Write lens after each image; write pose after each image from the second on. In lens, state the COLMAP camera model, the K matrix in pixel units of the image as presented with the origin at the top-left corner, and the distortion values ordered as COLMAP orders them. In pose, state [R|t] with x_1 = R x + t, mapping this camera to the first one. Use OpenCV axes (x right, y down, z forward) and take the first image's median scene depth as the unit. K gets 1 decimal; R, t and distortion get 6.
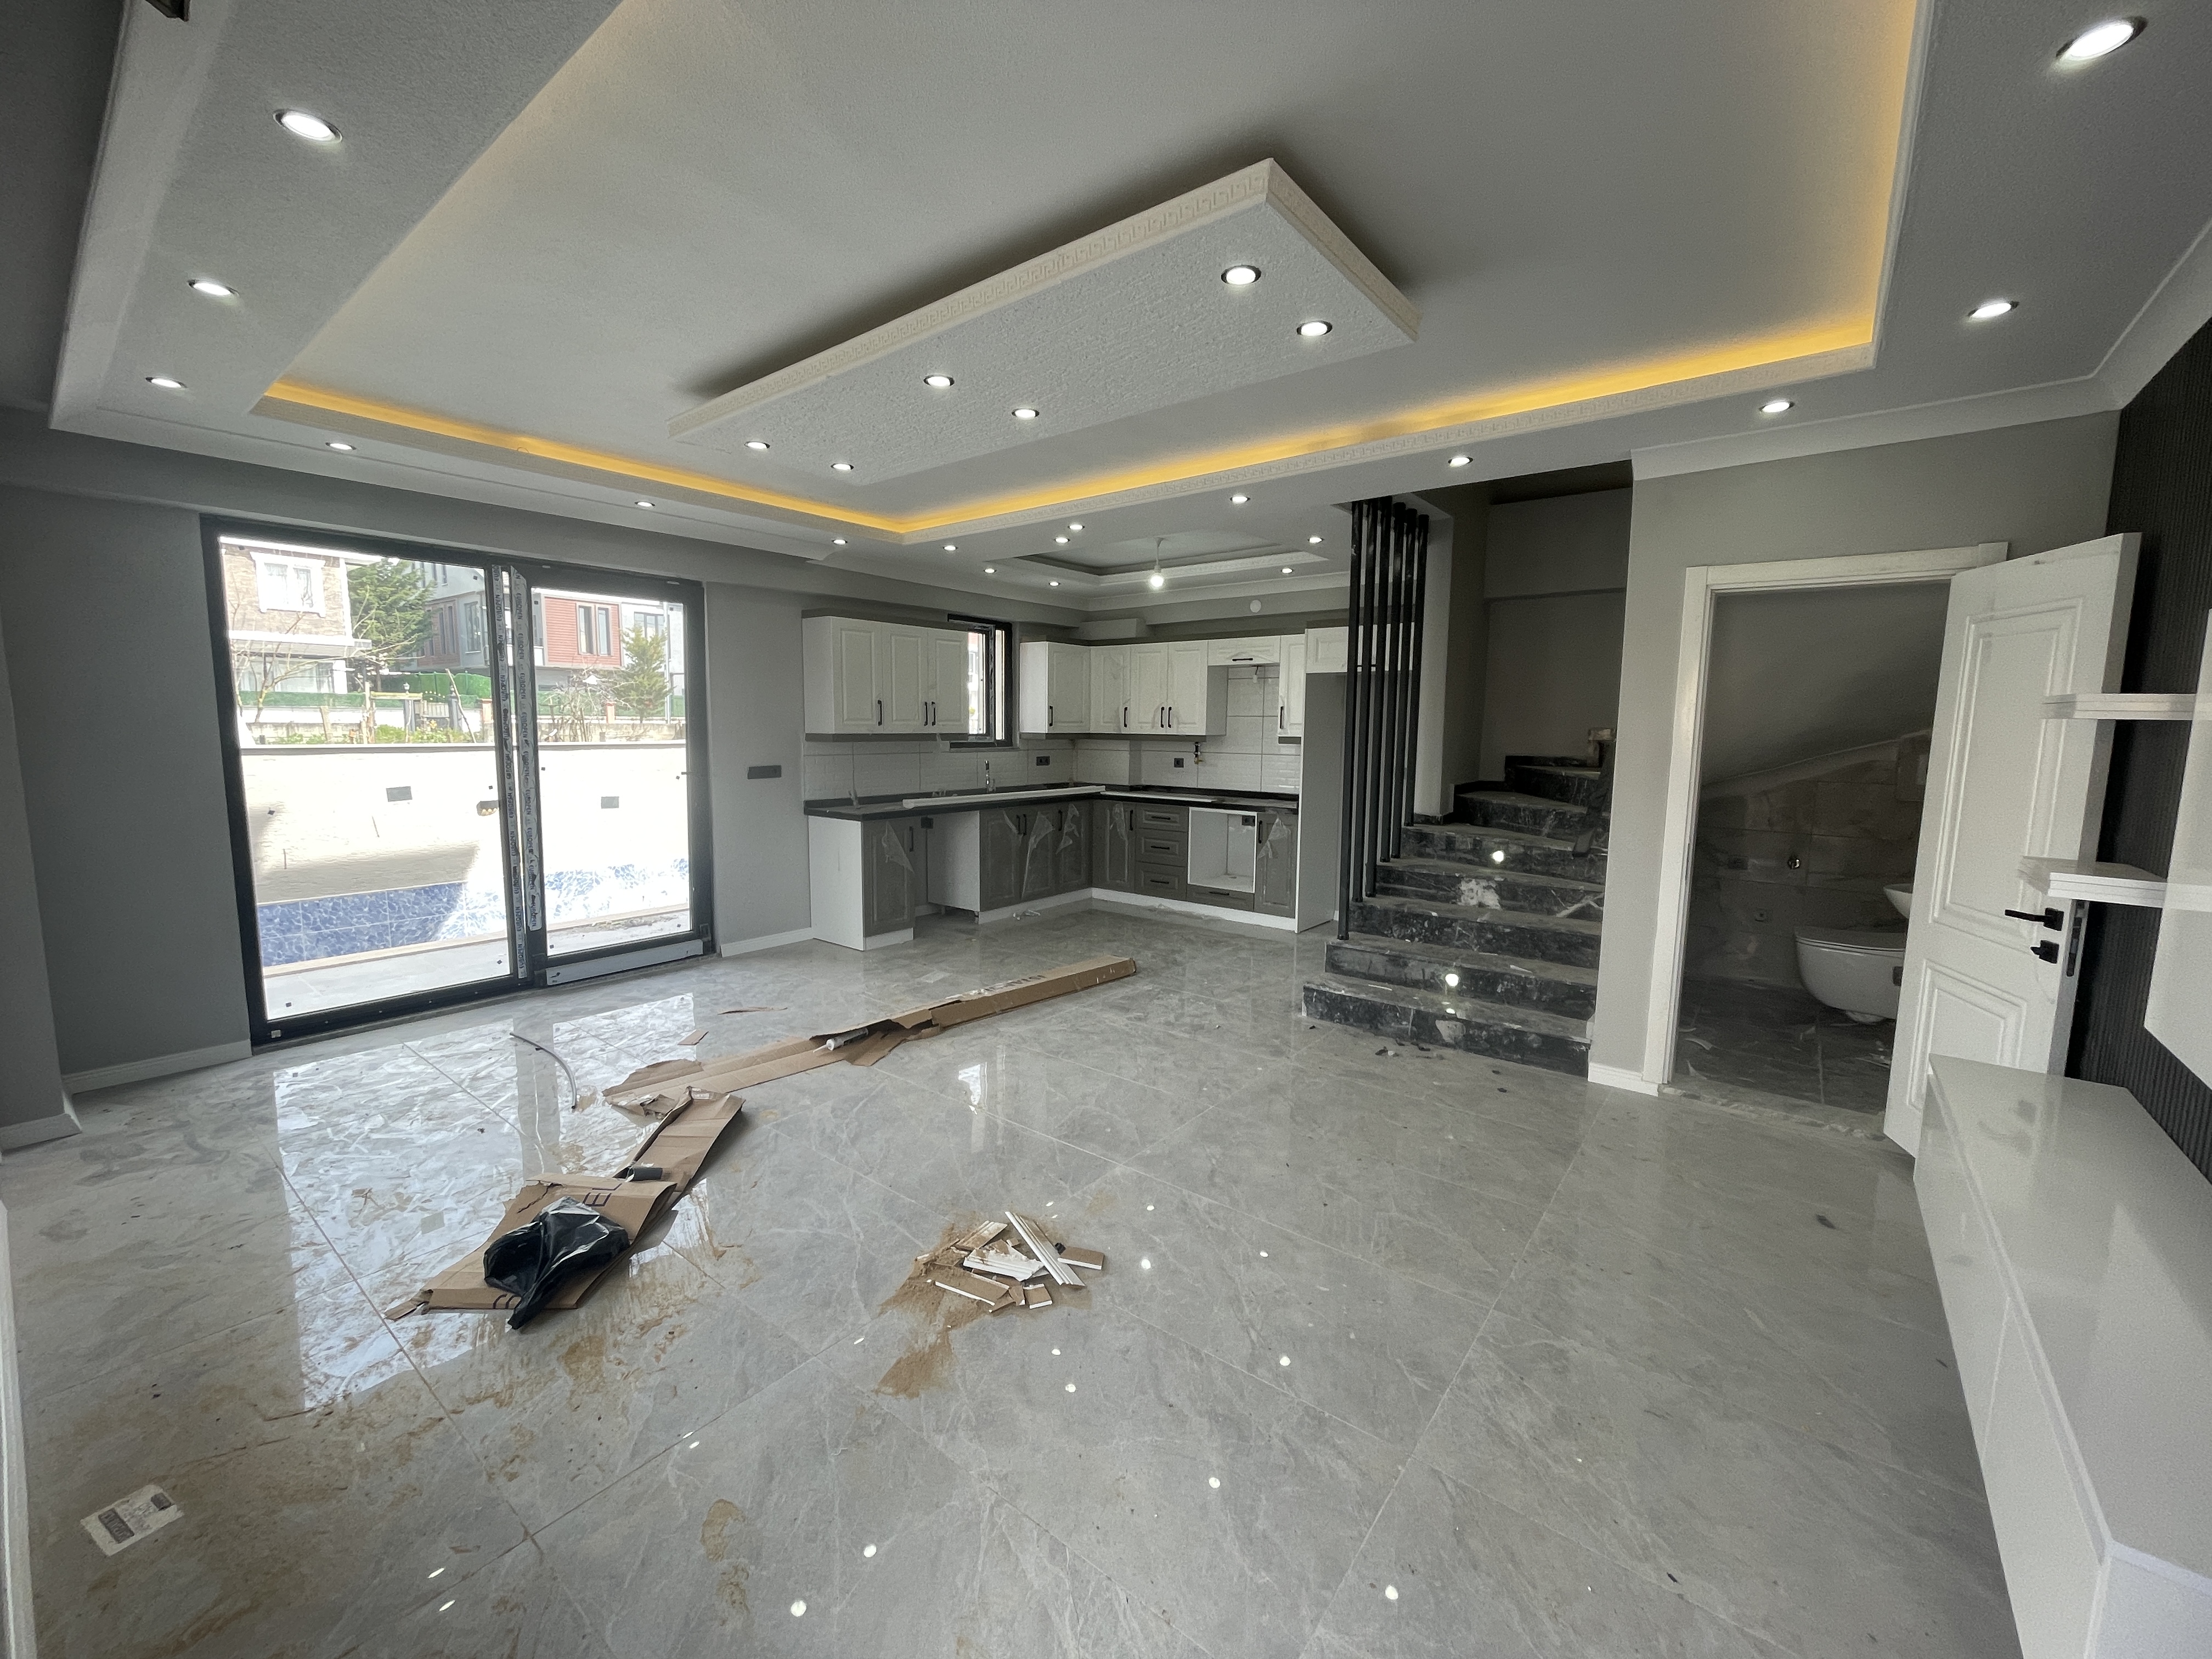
lens RADIAL K [[890.8, 0, 1107.6], [0, 890.8, 828.7], [0, 0, 1]] dist [-0.004160, 0.000194]
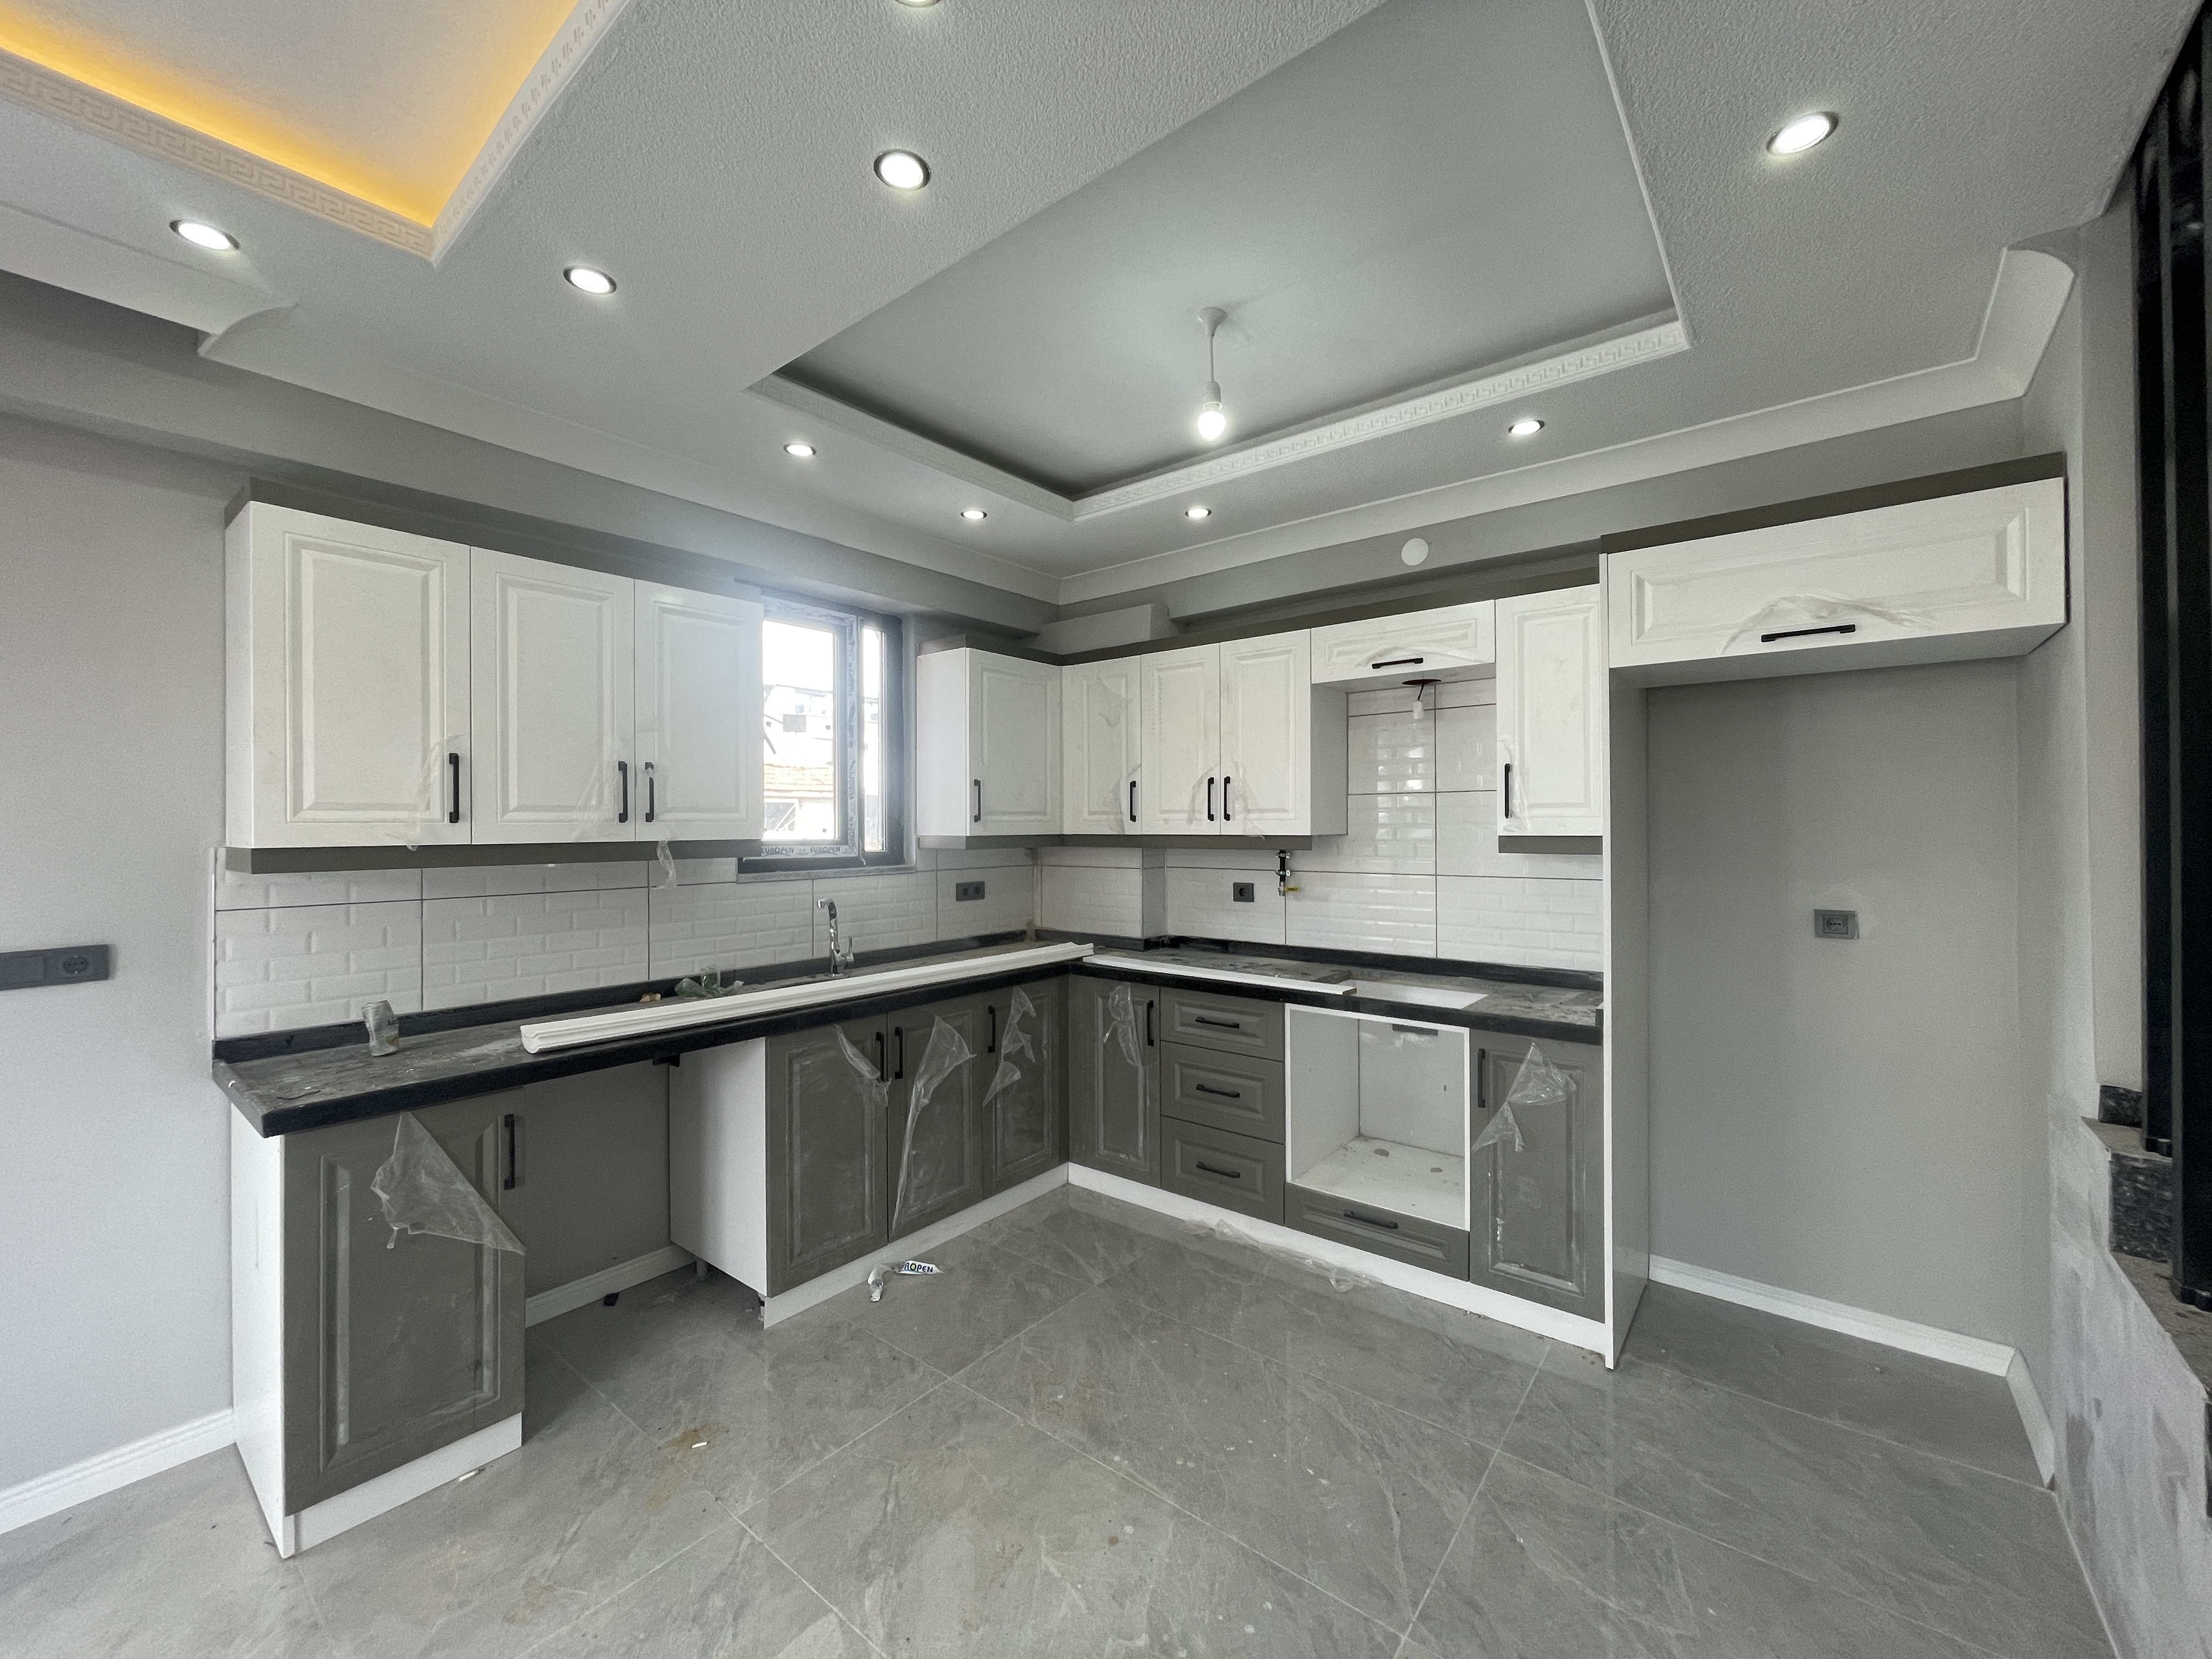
lens RADIAL K [[890.8, 0, 1113.1], [0, 890.8, 822.7], [0, 0, 1]] dist [-0.004160, 0.000194]
pose [[0.999869, -0.016091, -0.001794, 0.010813], [0.015755, 0.992487, -0.121336, -0.059547], [0.003733, 0.121291, 0.992610, 0.563707]]
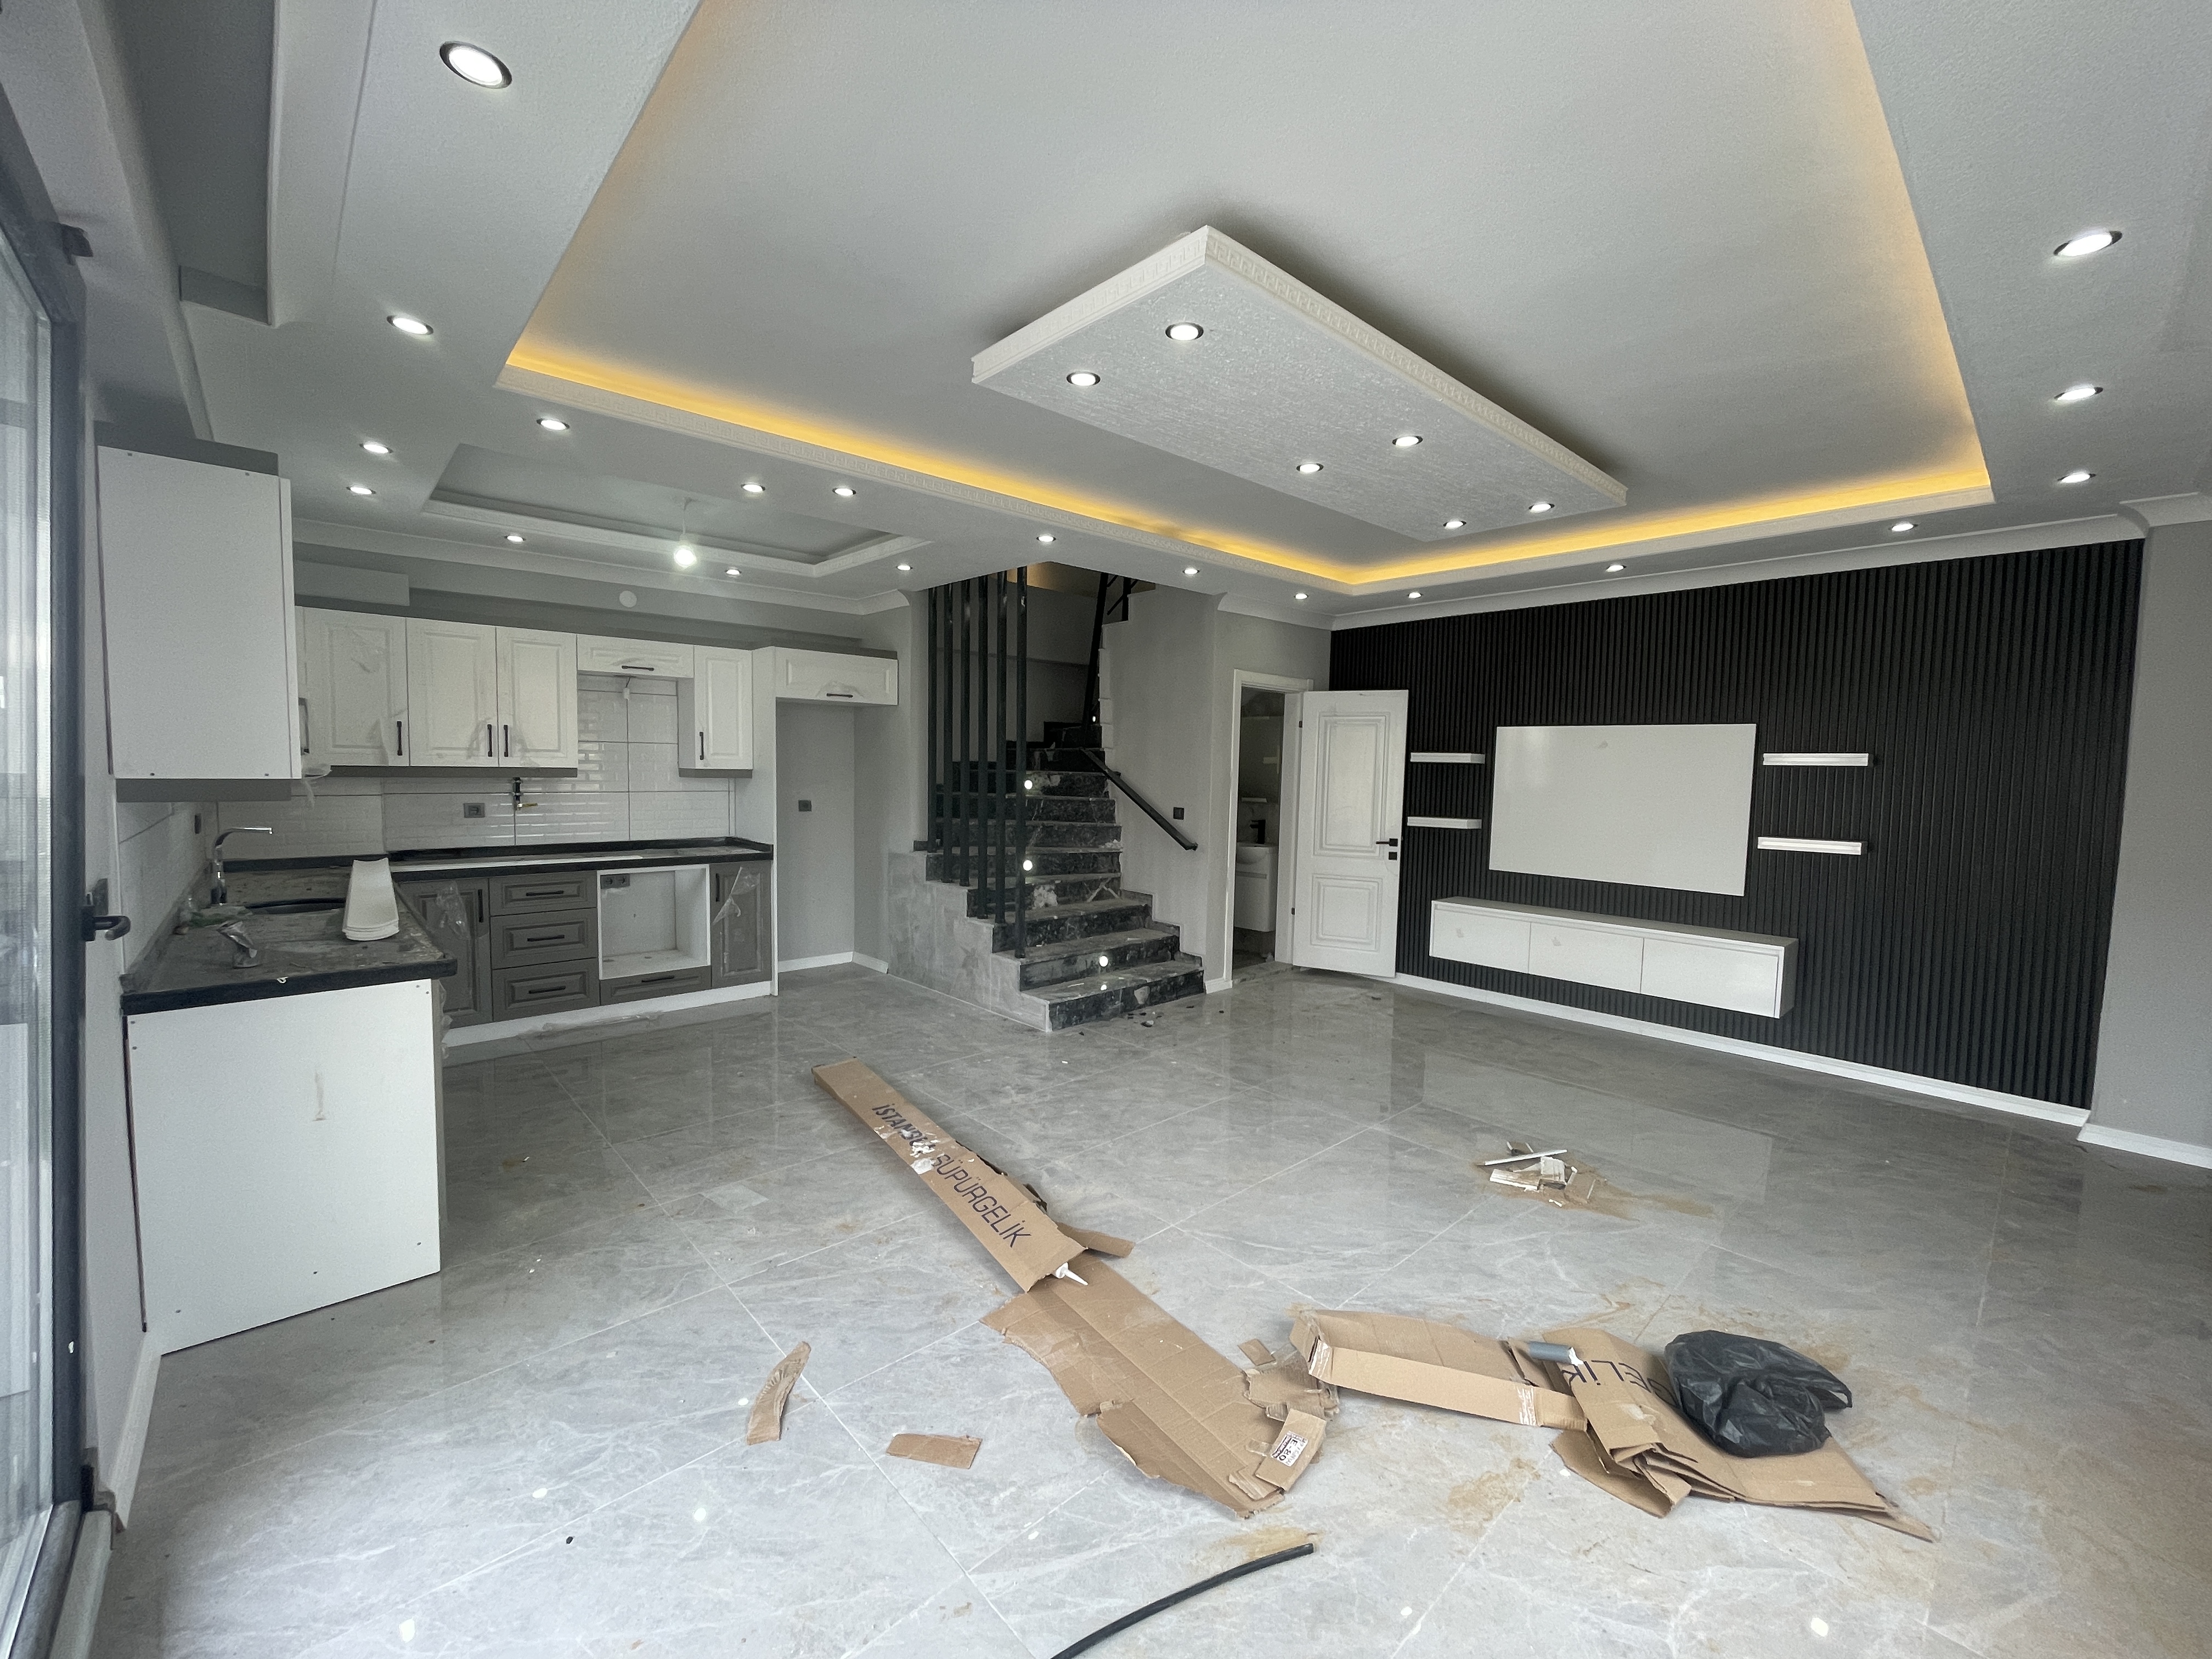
lens RADIAL K [[890.8, 0, 1093.9], [0, 890.8, 824.8], [0, 0, 1]] dist [-0.004160, 0.000194]
pose [[0.161682, -0.074637, 0.984016, -0.532565], [0.100362, 0.993209, 0.058844, -0.062283], [-0.981726, 0.089244, 0.168075, 0.496348]]
